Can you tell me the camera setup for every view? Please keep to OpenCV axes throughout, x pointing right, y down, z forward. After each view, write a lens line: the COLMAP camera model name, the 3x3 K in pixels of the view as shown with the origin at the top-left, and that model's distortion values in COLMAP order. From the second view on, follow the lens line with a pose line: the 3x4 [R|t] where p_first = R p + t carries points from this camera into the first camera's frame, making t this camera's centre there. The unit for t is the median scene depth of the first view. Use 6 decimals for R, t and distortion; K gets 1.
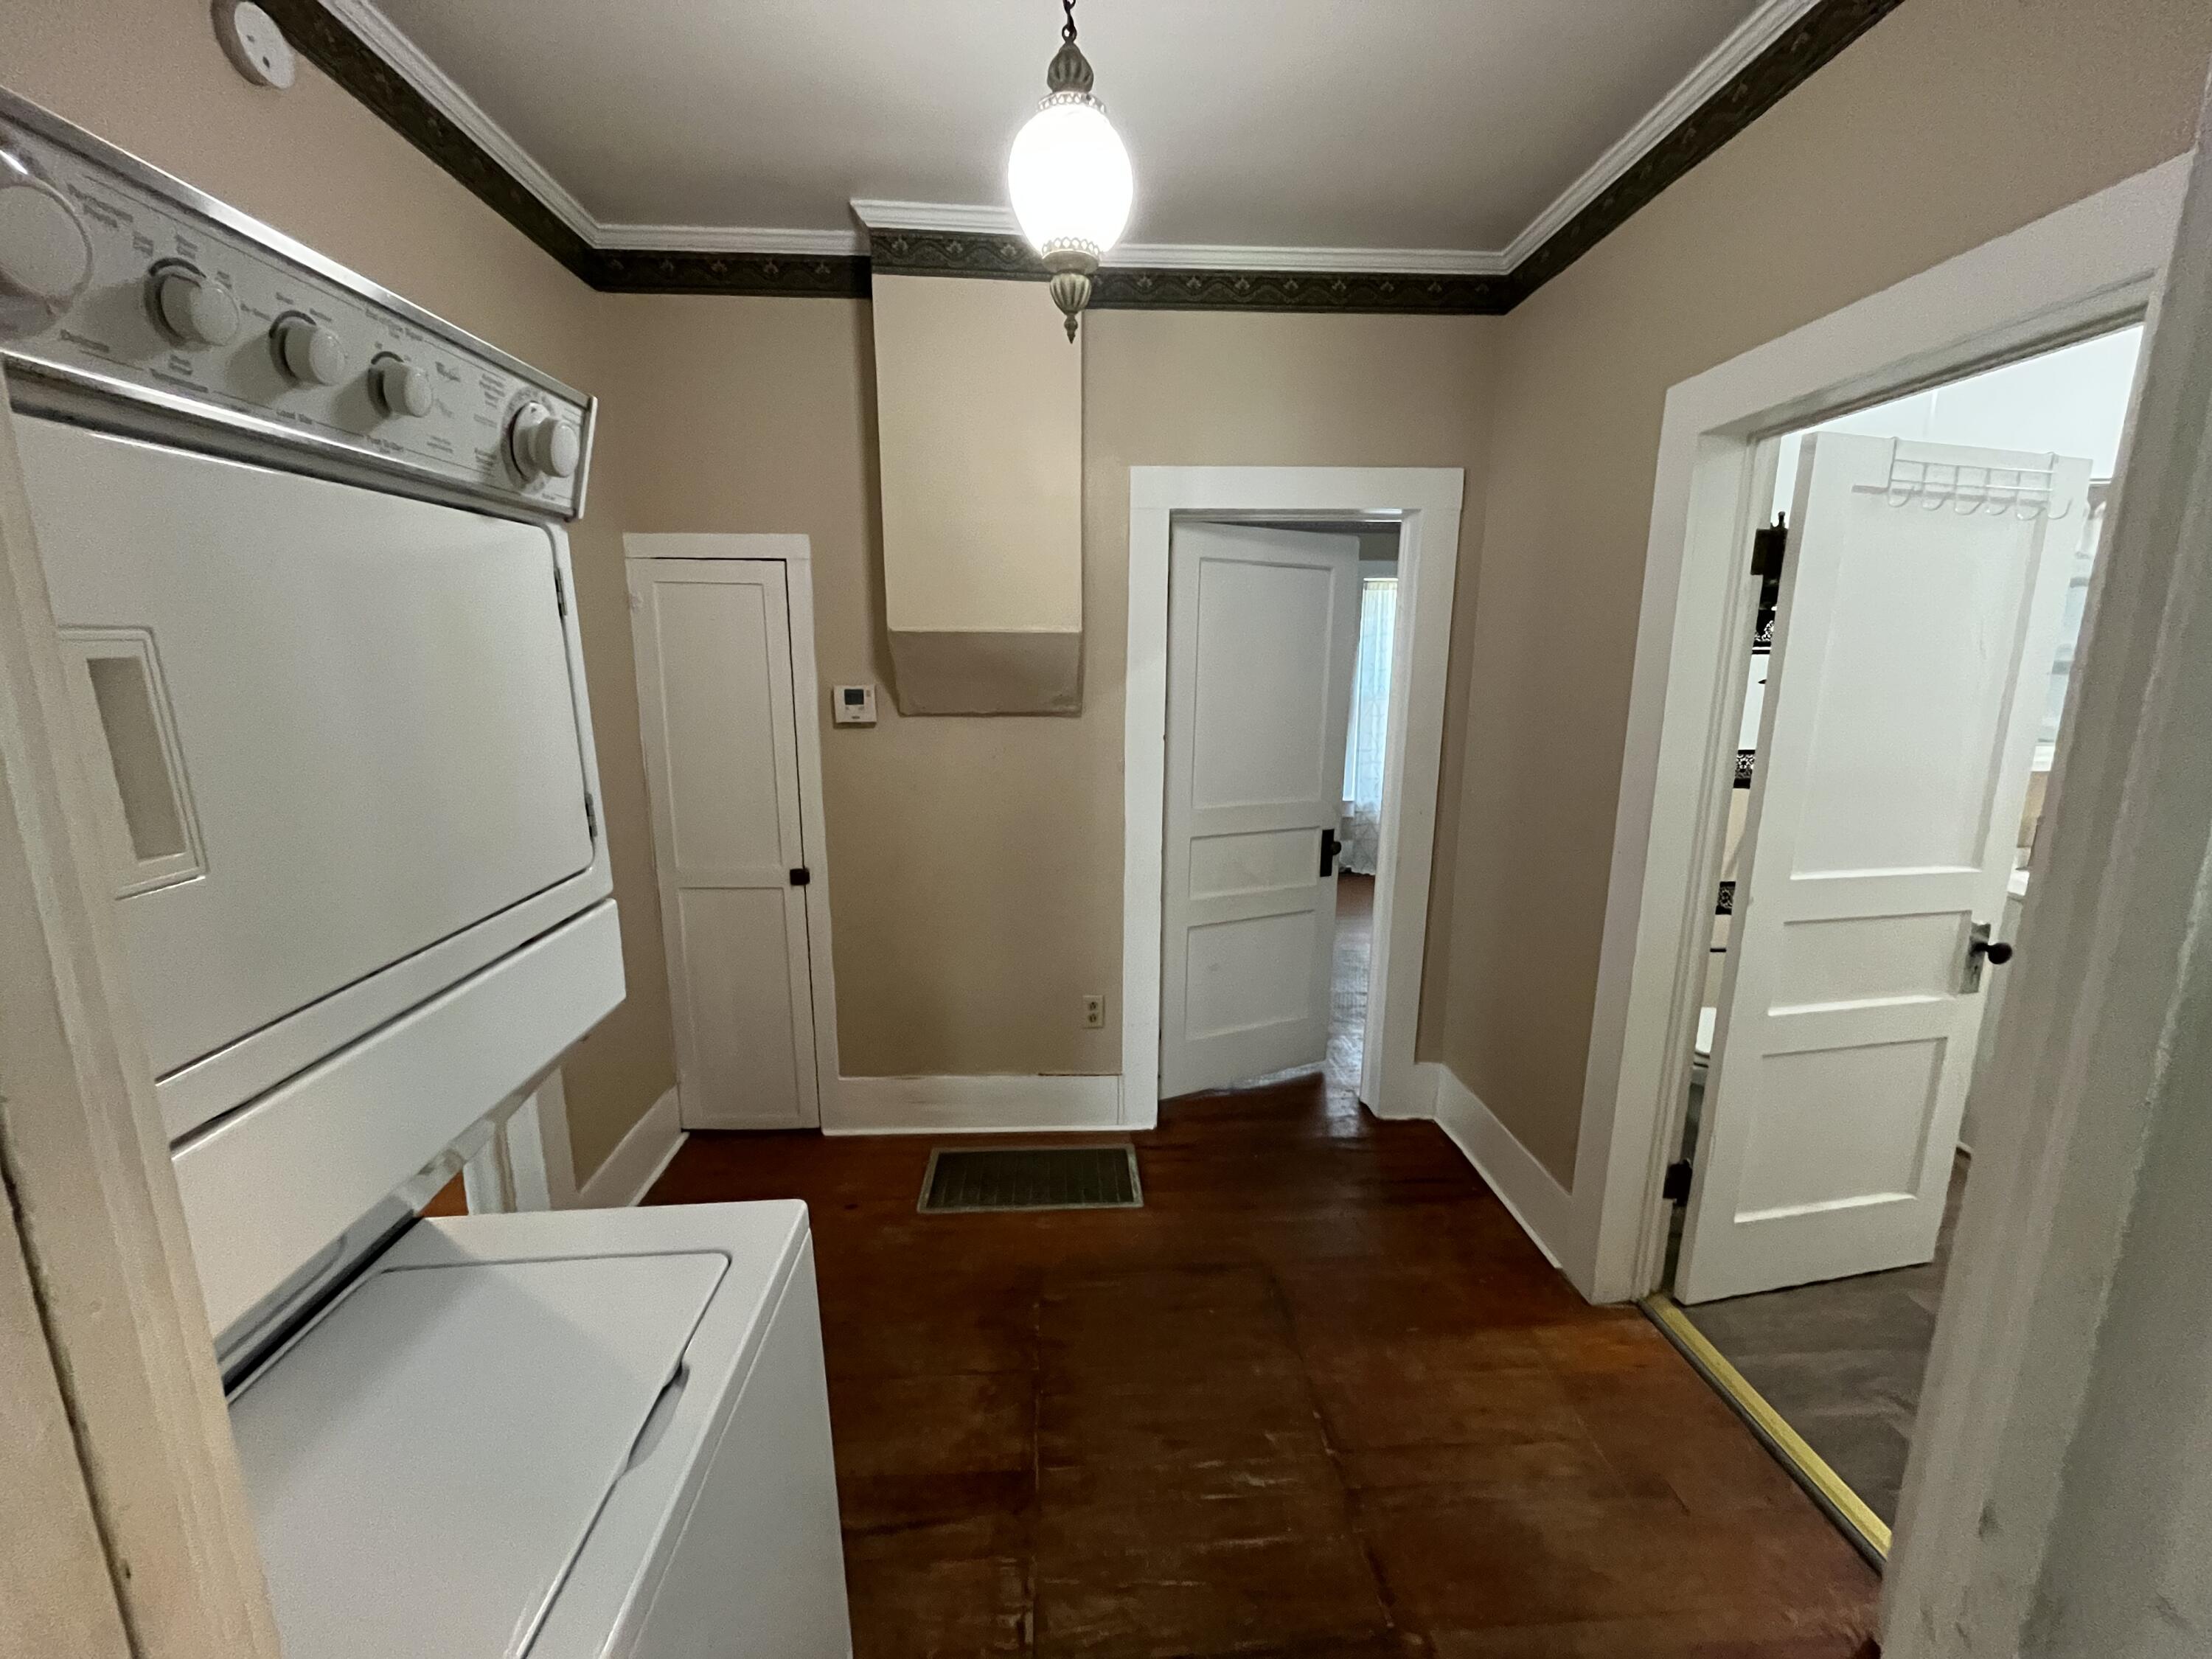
lens RADIAL K [[895.1, 0, 1112.4], [0, 895.1, 831.7], [0, 0, 1]] dist [0.000475, 0.001020]
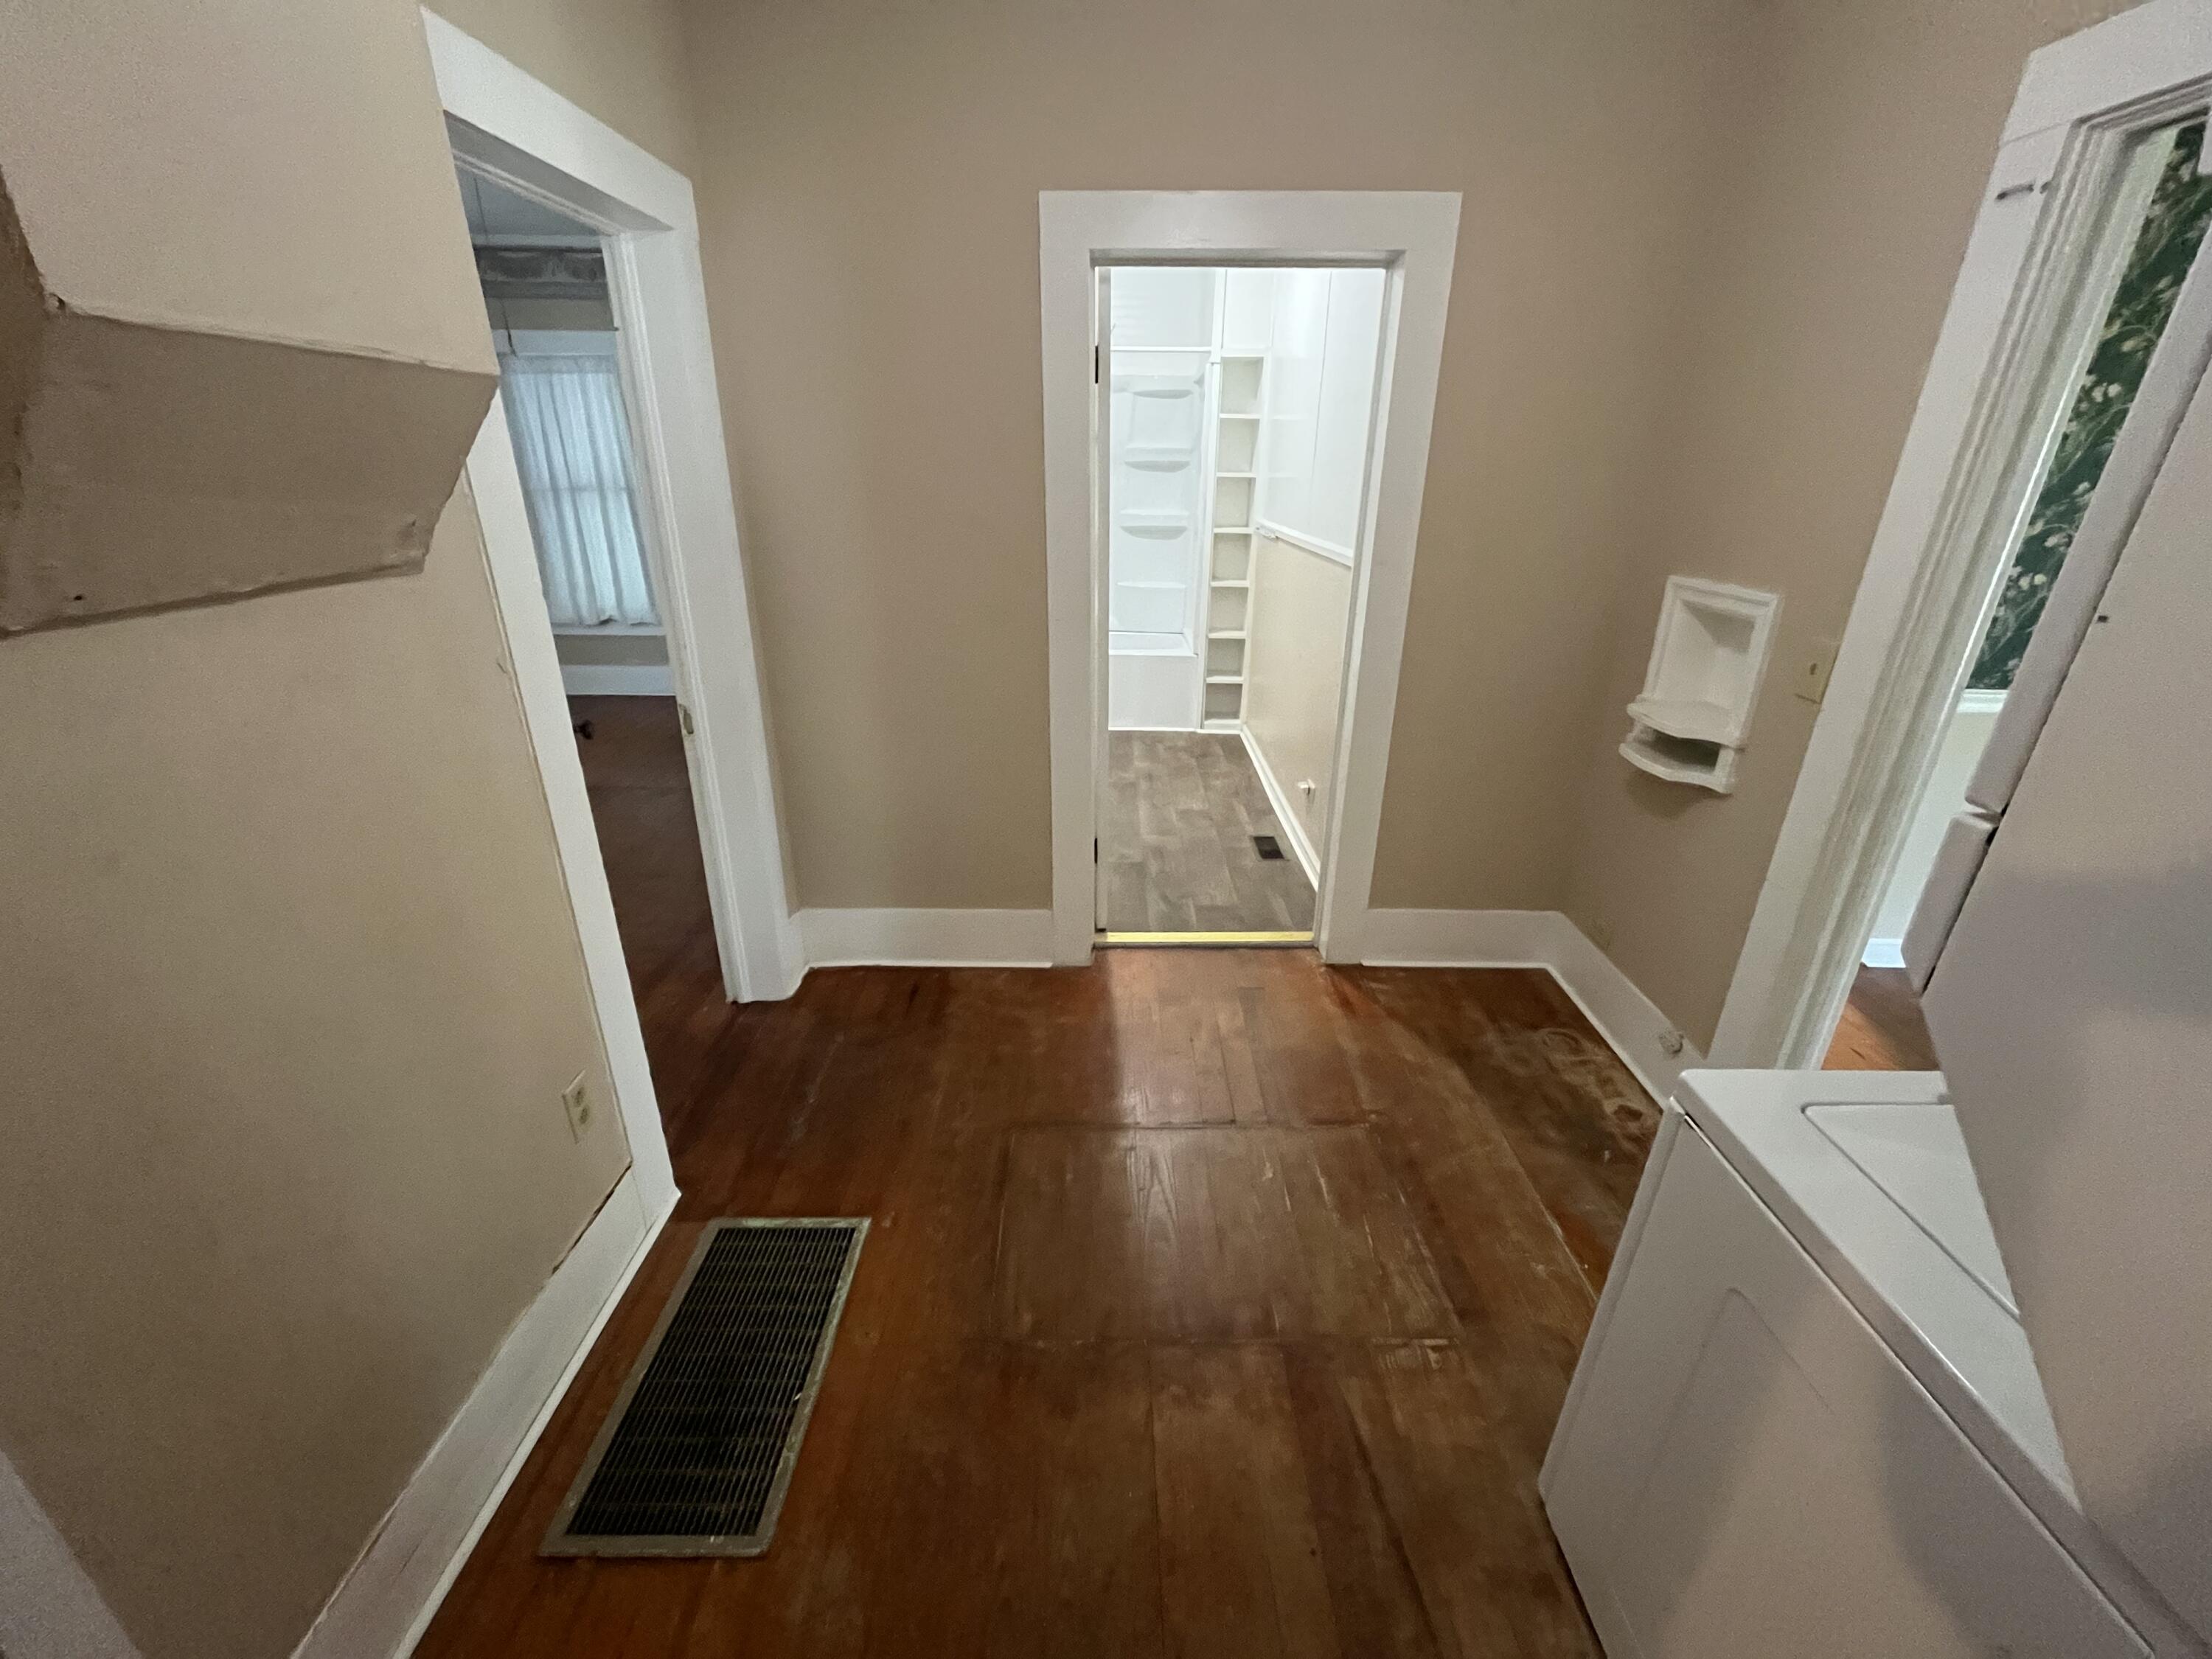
lens RADIAL K [[895.1, 0, 1104.6], [0, 895.1, 832.5], [0, 0, 1]] dist [0.000475, 0.001020]
pose [[0.056940, -0.385325, 0.921022, -0.720127], [0.179883, 0.911381, 0.370171, -0.167752], [-0.982039, 0.144598, 0.121208, 0.916568]]
